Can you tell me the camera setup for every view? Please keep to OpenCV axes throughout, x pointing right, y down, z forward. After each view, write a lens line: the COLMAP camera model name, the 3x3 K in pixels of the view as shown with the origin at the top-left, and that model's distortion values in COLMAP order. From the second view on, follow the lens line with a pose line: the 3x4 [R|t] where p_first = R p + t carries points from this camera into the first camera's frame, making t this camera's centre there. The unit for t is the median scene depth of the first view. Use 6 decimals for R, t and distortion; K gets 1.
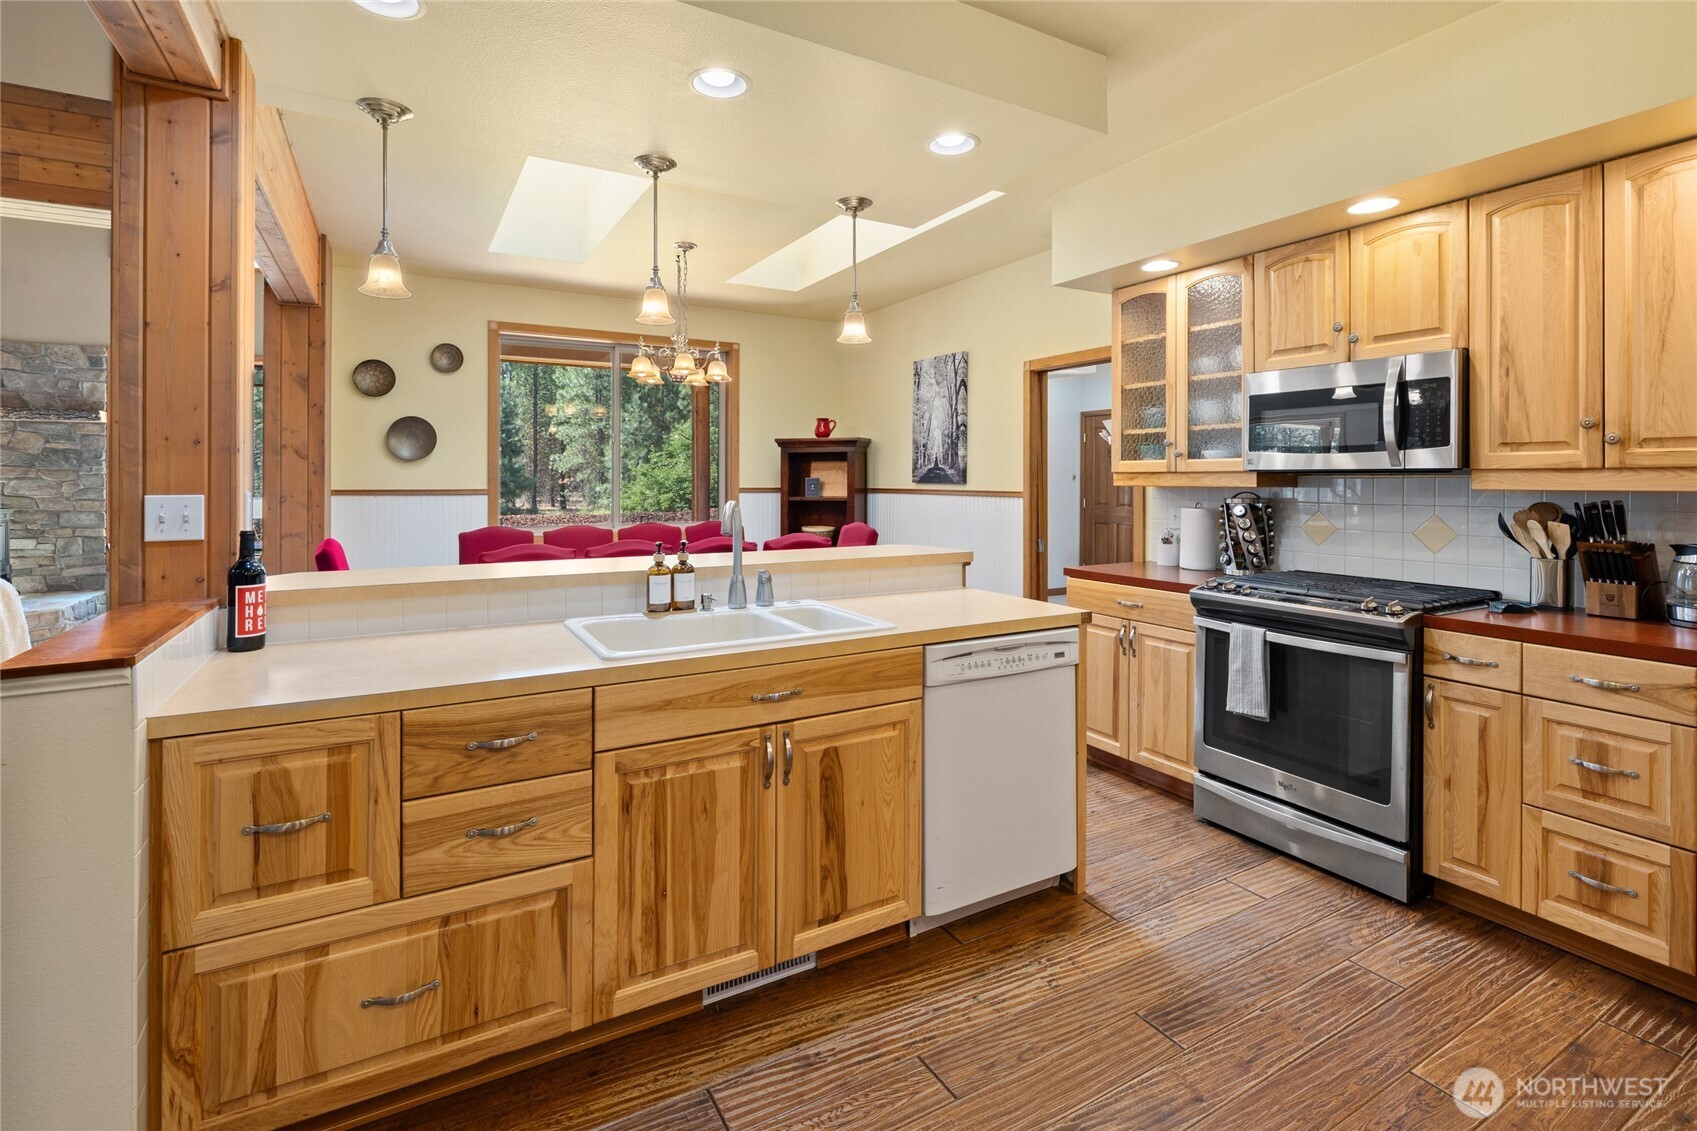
lens RADIAL K [[789.0, 0, 844.9], [0, 789.0, 481.6], [0, 0, 1]] dist [-0.005388, 0.000220]
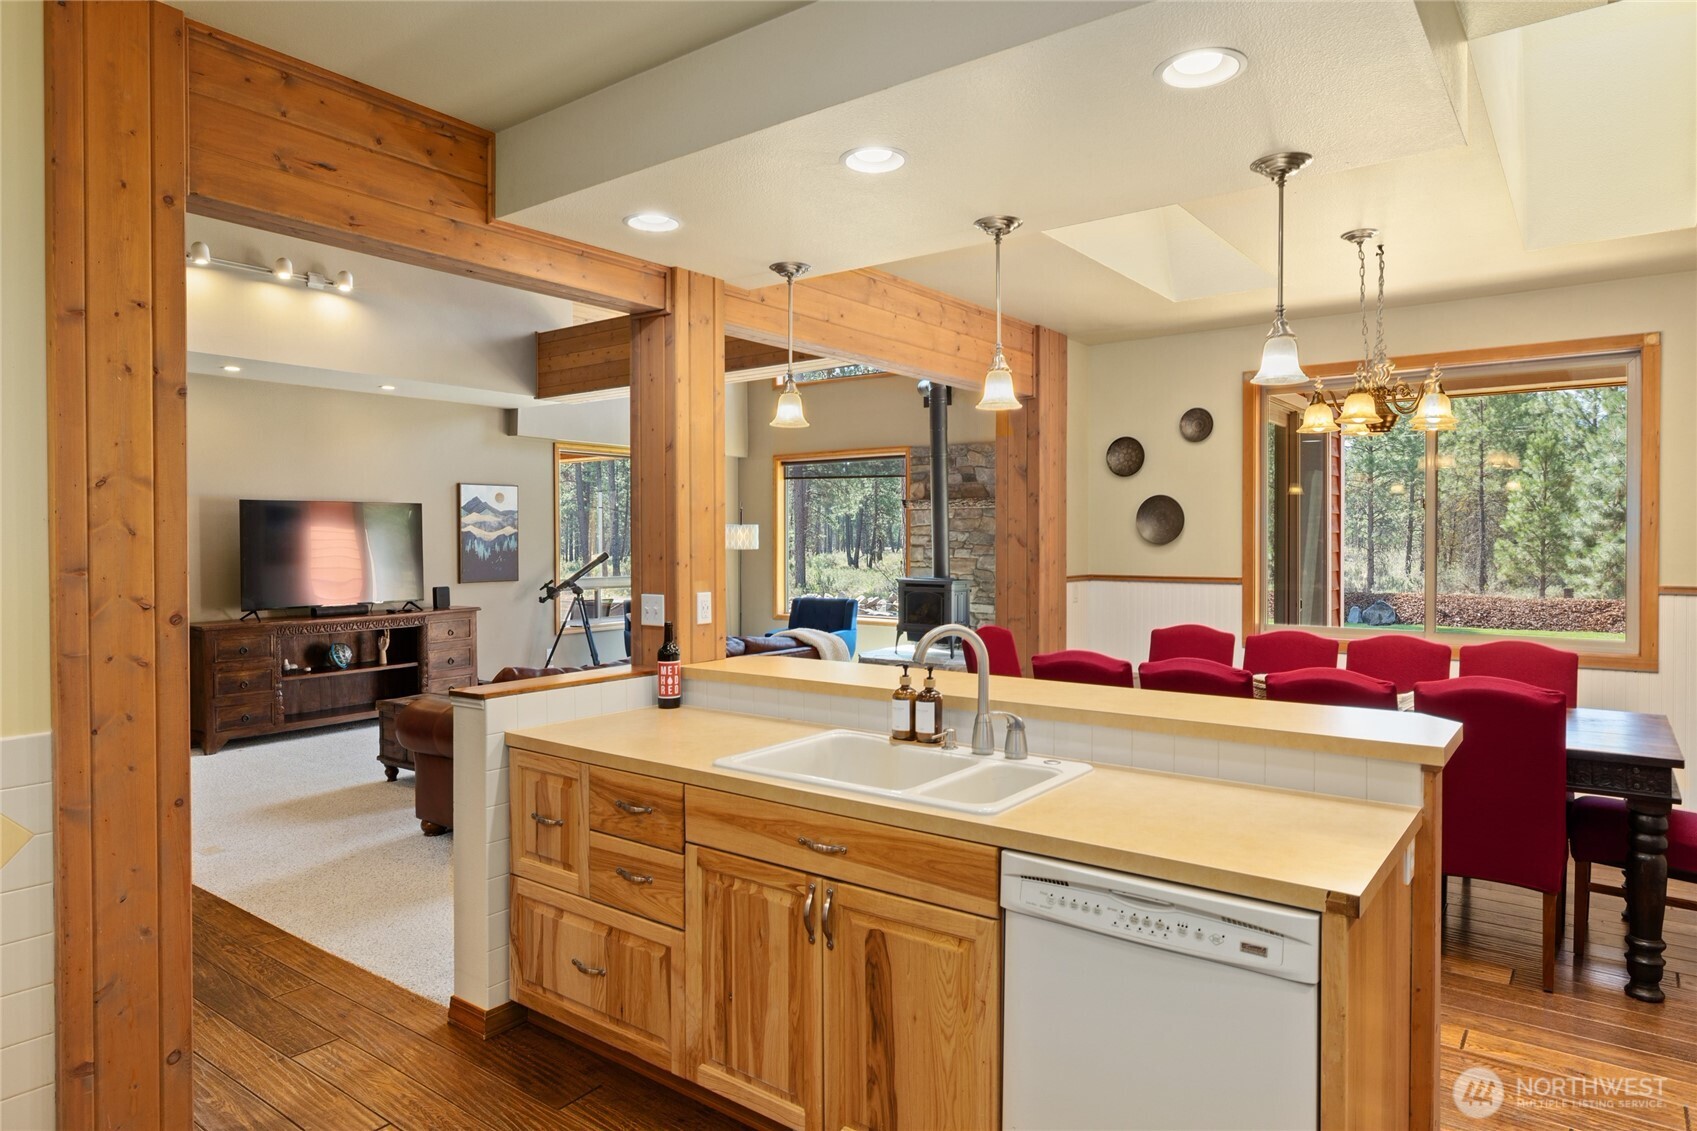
lens RADIAL K [[1011.1, 0, 844.8], [0, 1011.1, 554.1], [0, 0, 1]] dist [0.000481, 0.000637]
pose [[0.395413, 0.011524, -0.918431, 0.800750], [-0.000429, 0.999923, 0.012362, -0.064041], [0.918503, -0.004494, 0.395387, 0.459741]]
